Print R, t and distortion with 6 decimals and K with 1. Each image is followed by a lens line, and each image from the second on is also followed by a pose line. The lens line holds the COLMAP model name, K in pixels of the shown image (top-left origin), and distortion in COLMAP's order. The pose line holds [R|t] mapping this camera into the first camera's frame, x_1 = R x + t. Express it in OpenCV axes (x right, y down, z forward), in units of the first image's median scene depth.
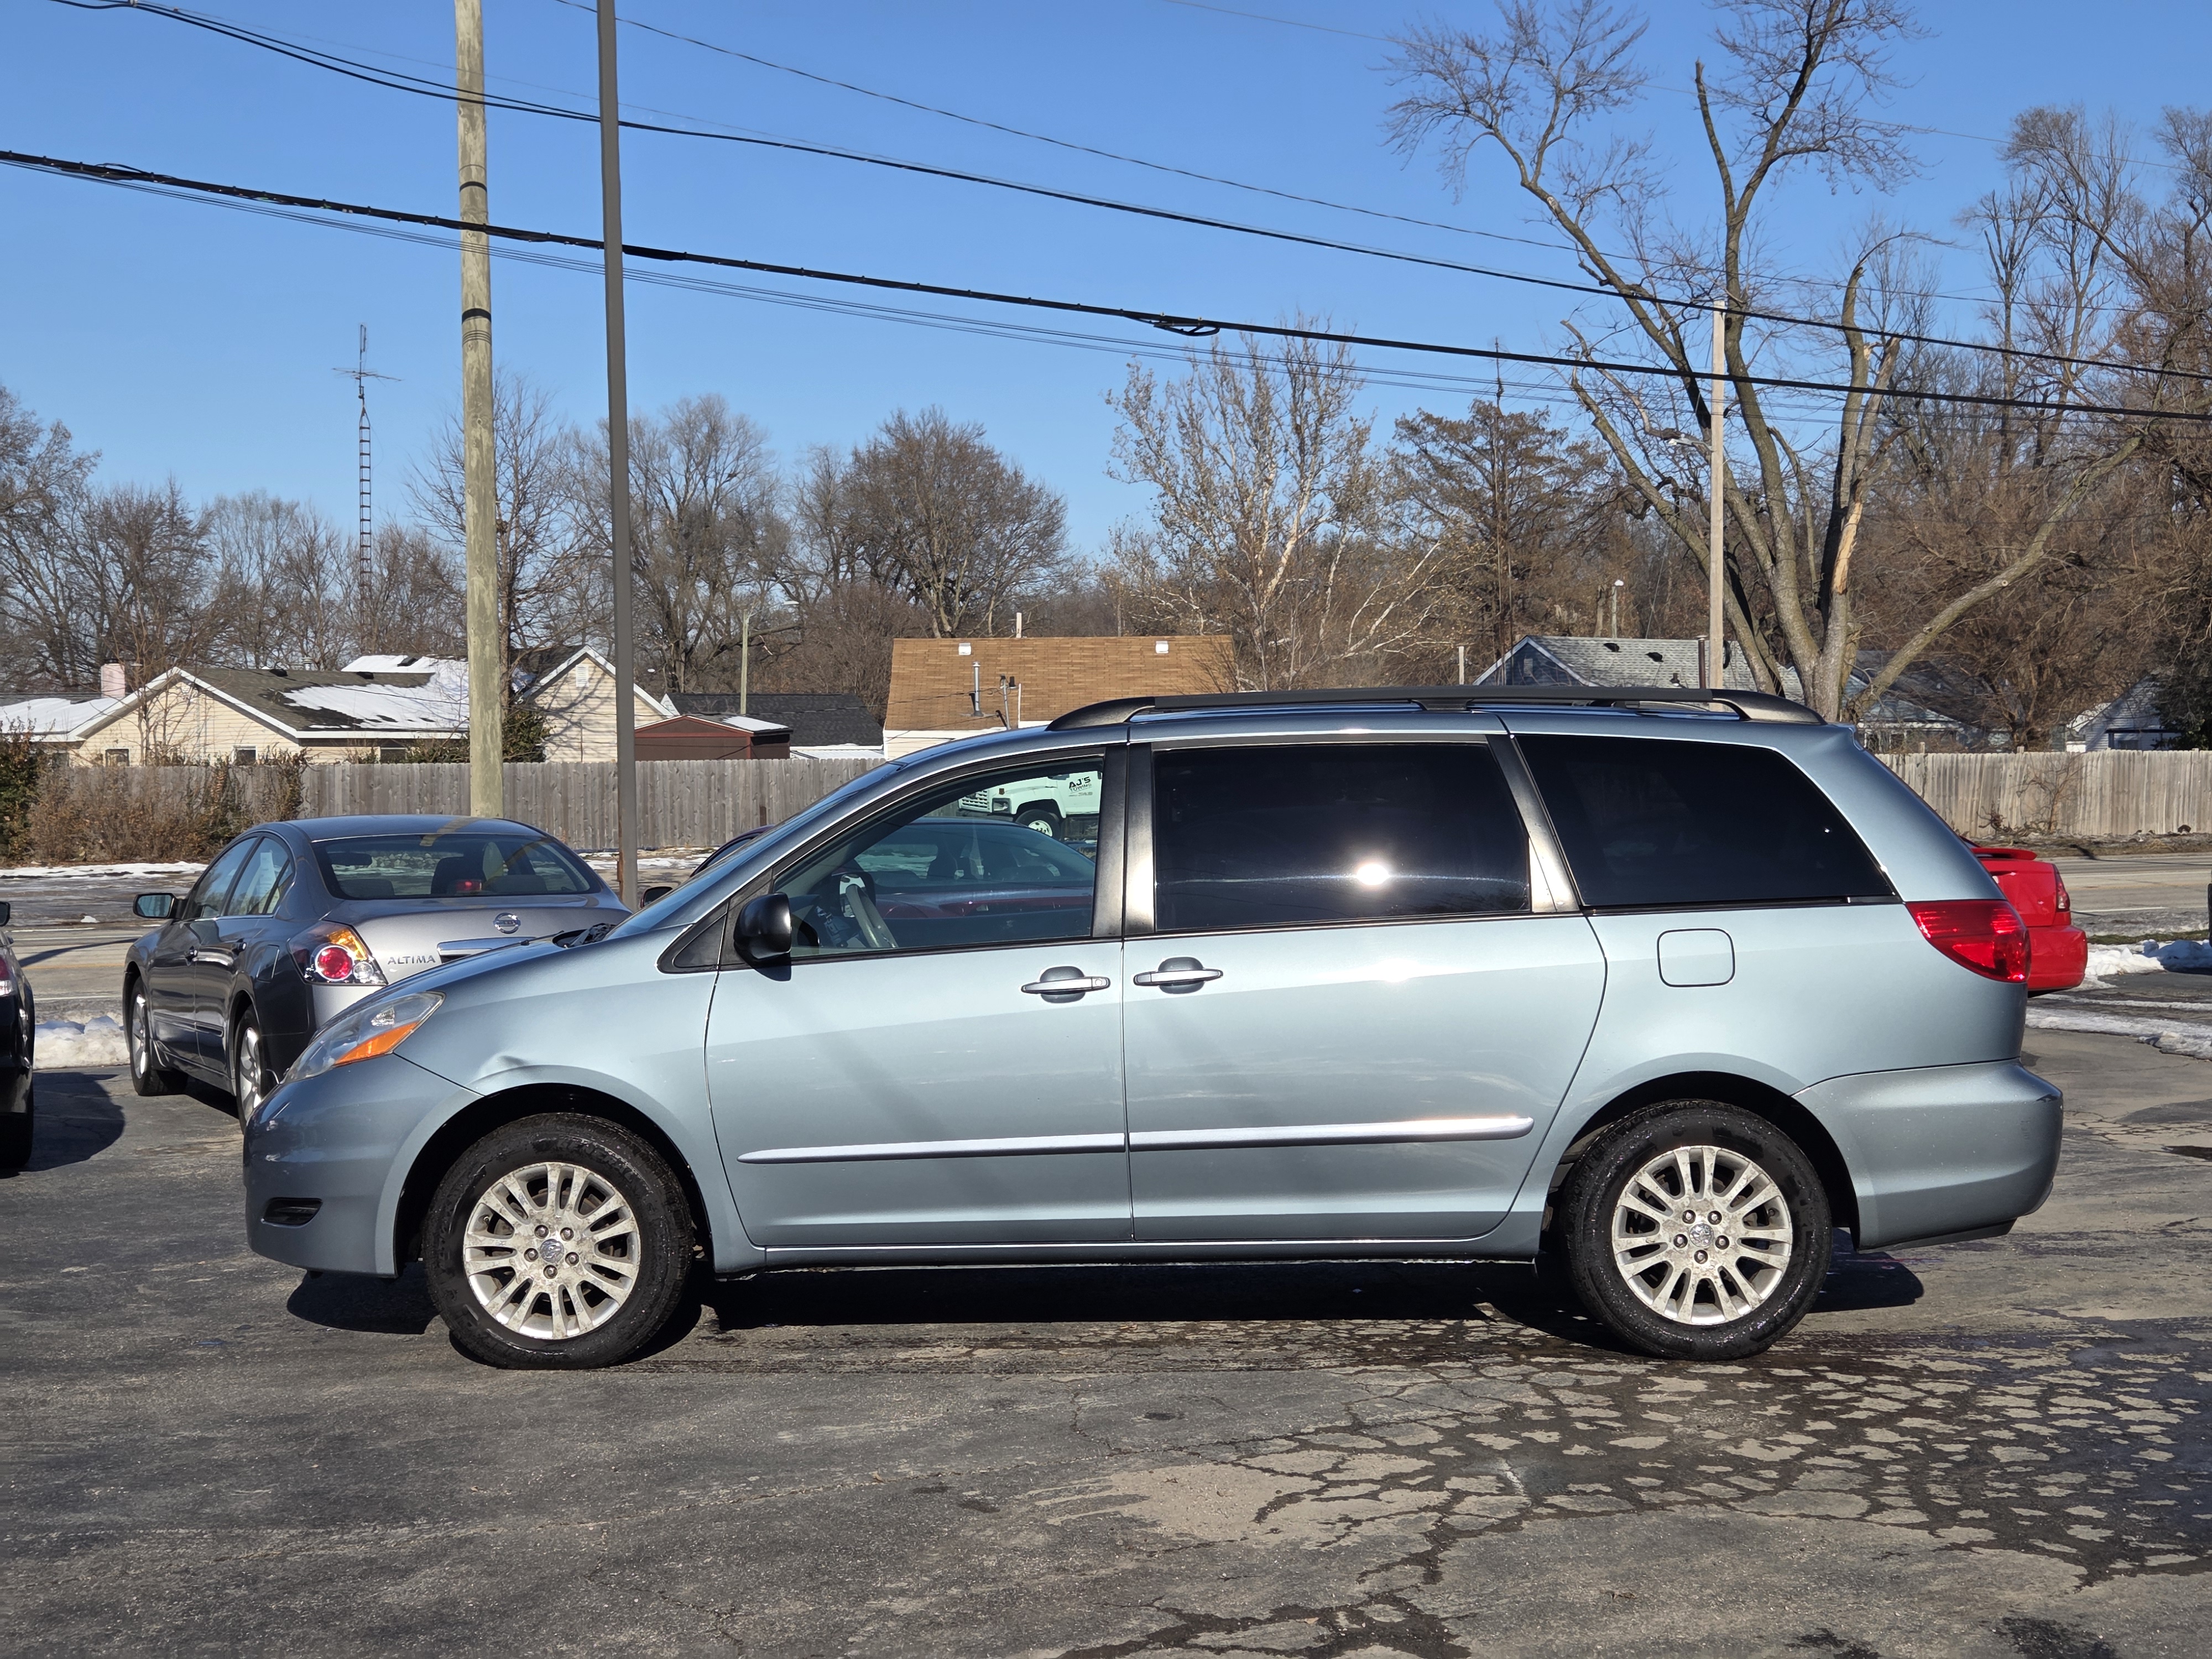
lens RADIAL K [[2986.2, 0, 1095.4], [0, 2986.2, 833.8], [0, 0, 1]] dist [0.082779, 0.000000]
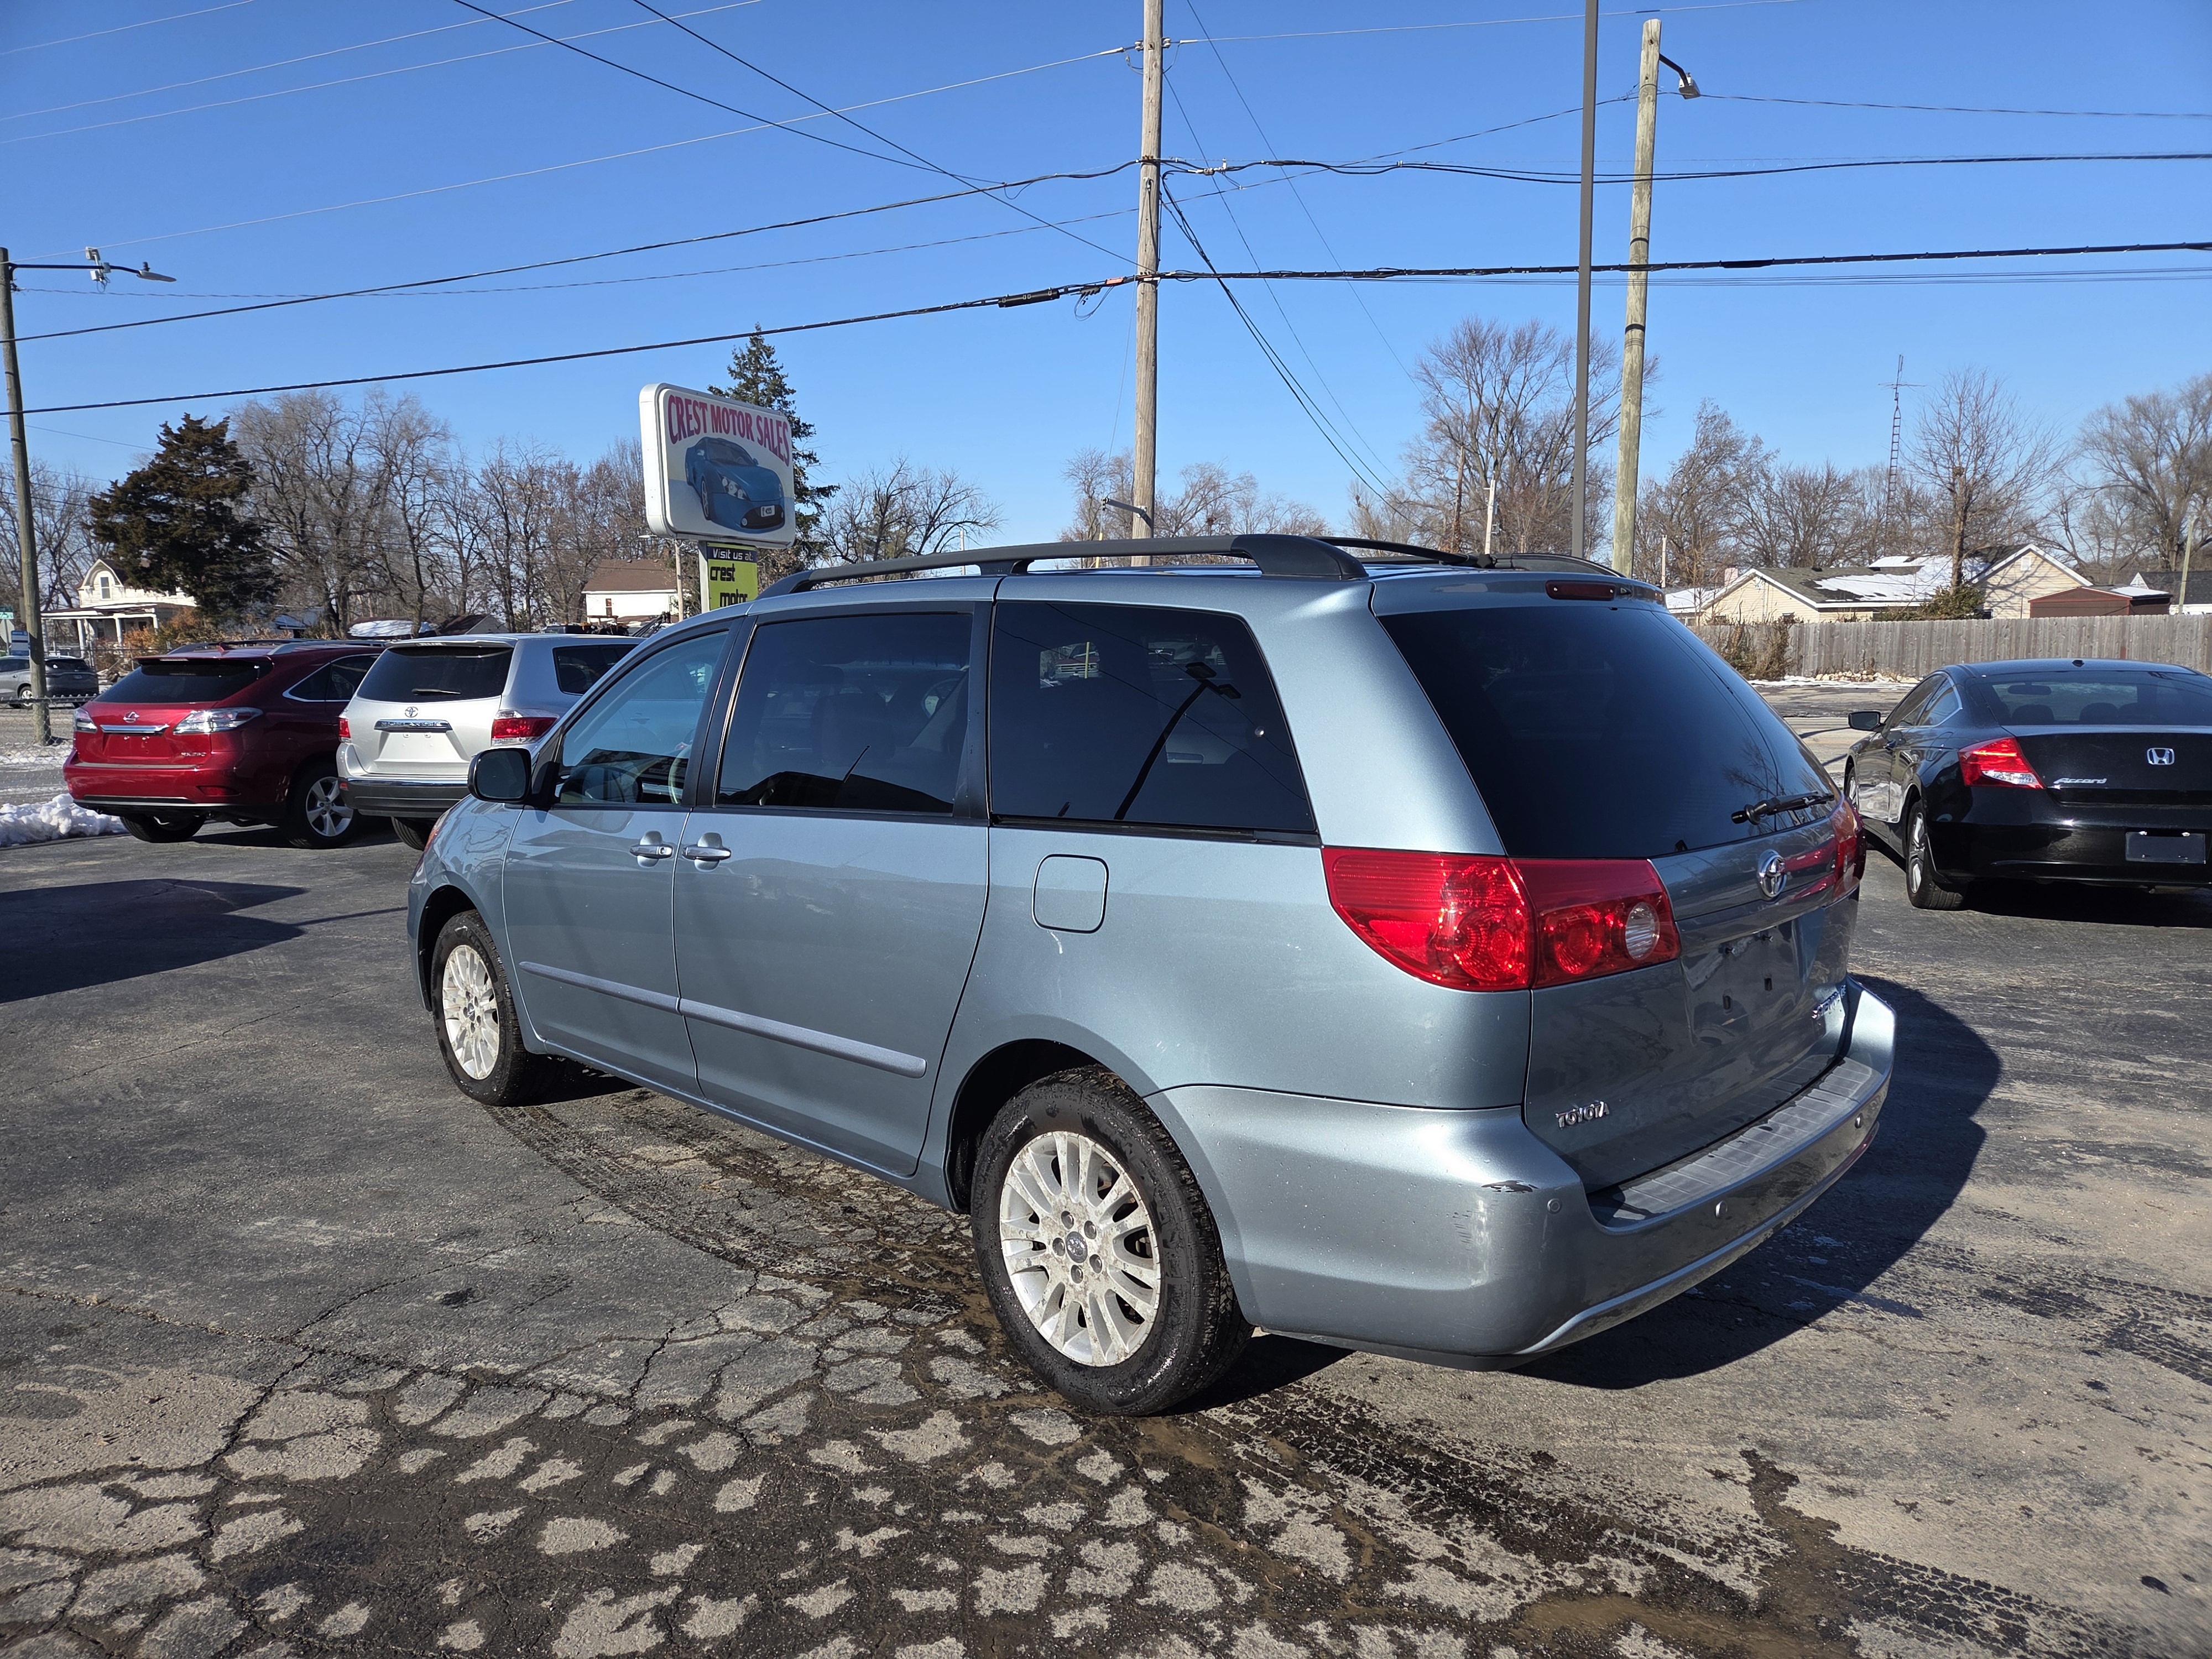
lens RADIAL K [[1490.9, 0, 1098.2], [0, 1490.9, 832.1], [0, 0, 1]] dist [0.045805, -0.027802]
pose [[0.710411, 0.087689, -0.698303, 0.061538], [-0.007272, 0.993069, 0.117306, -0.002418], [0.703750, -0.078257, 0.706124, 0.097447]]
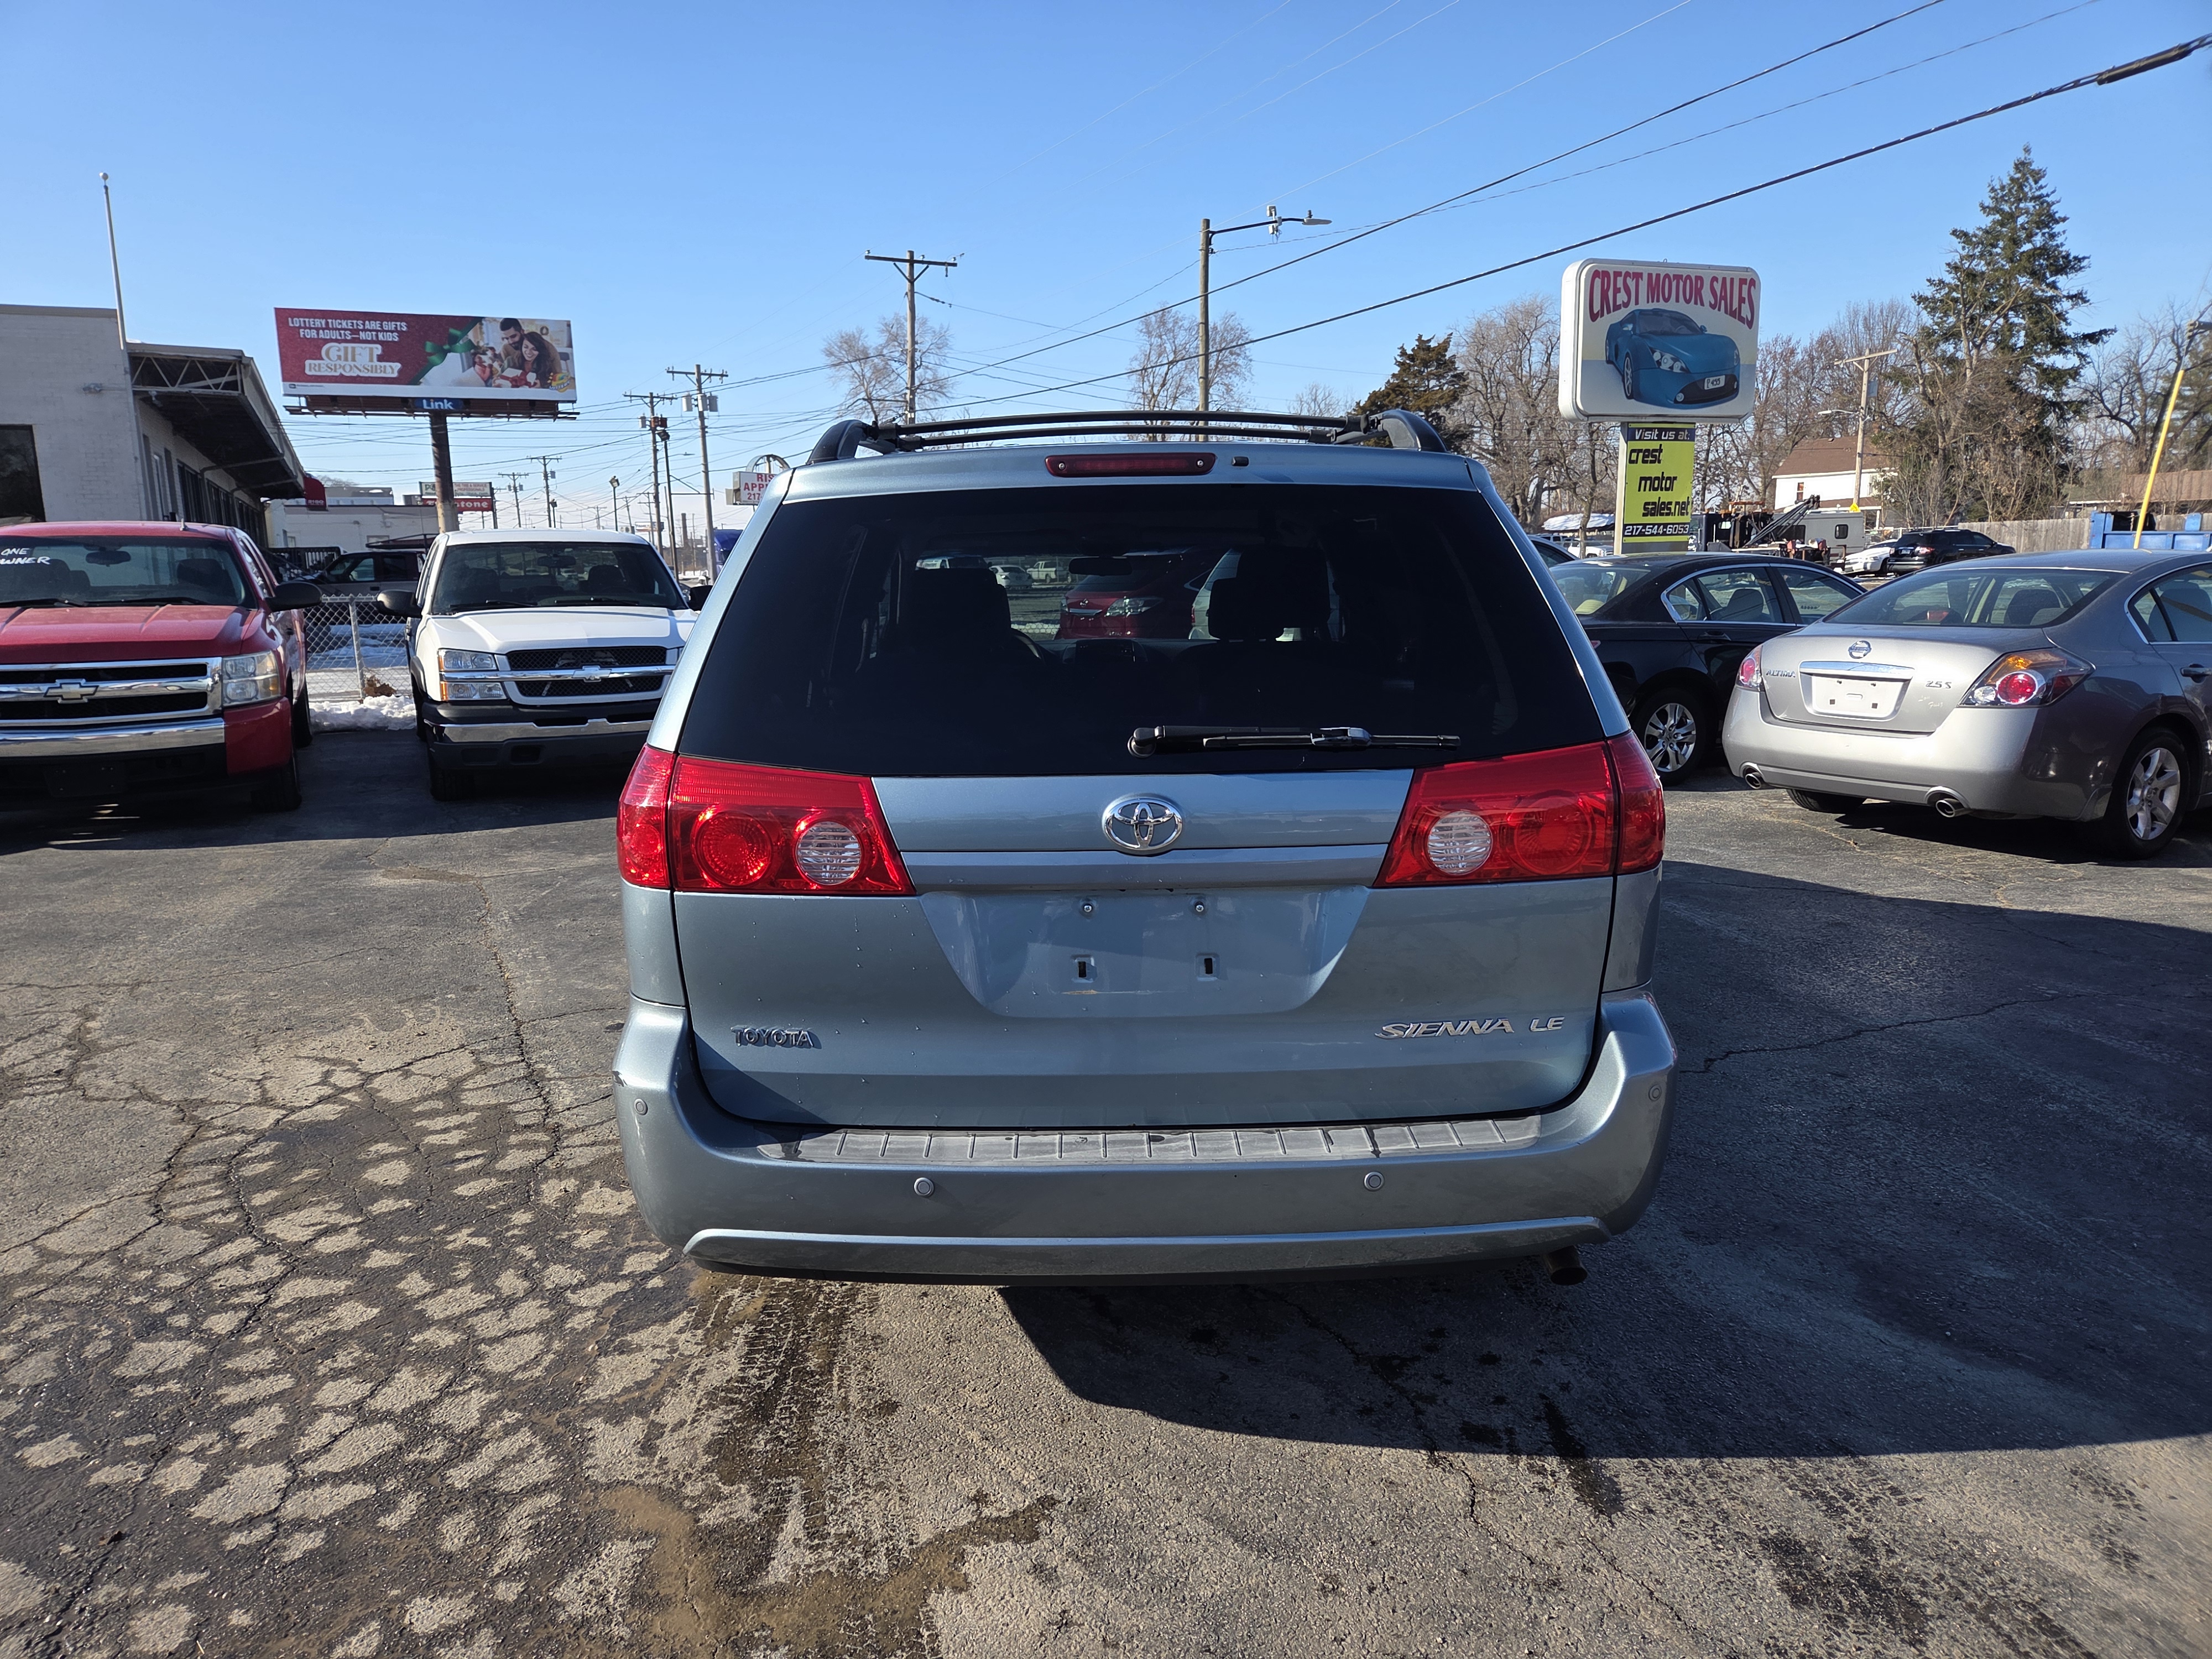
lens RADIAL K [[1490.9, 0, 1084.4], [0, 1490.9, 818.1], [0, 0, 1]] dist [0.045805, -0.027802]
pose [[-0.004345, 0.180297, -0.983603, 0.080952], [0.003301, 0.983609, 0.180284, -0.002453], [0.999985, -0.002463, -0.004868, 0.146469]]
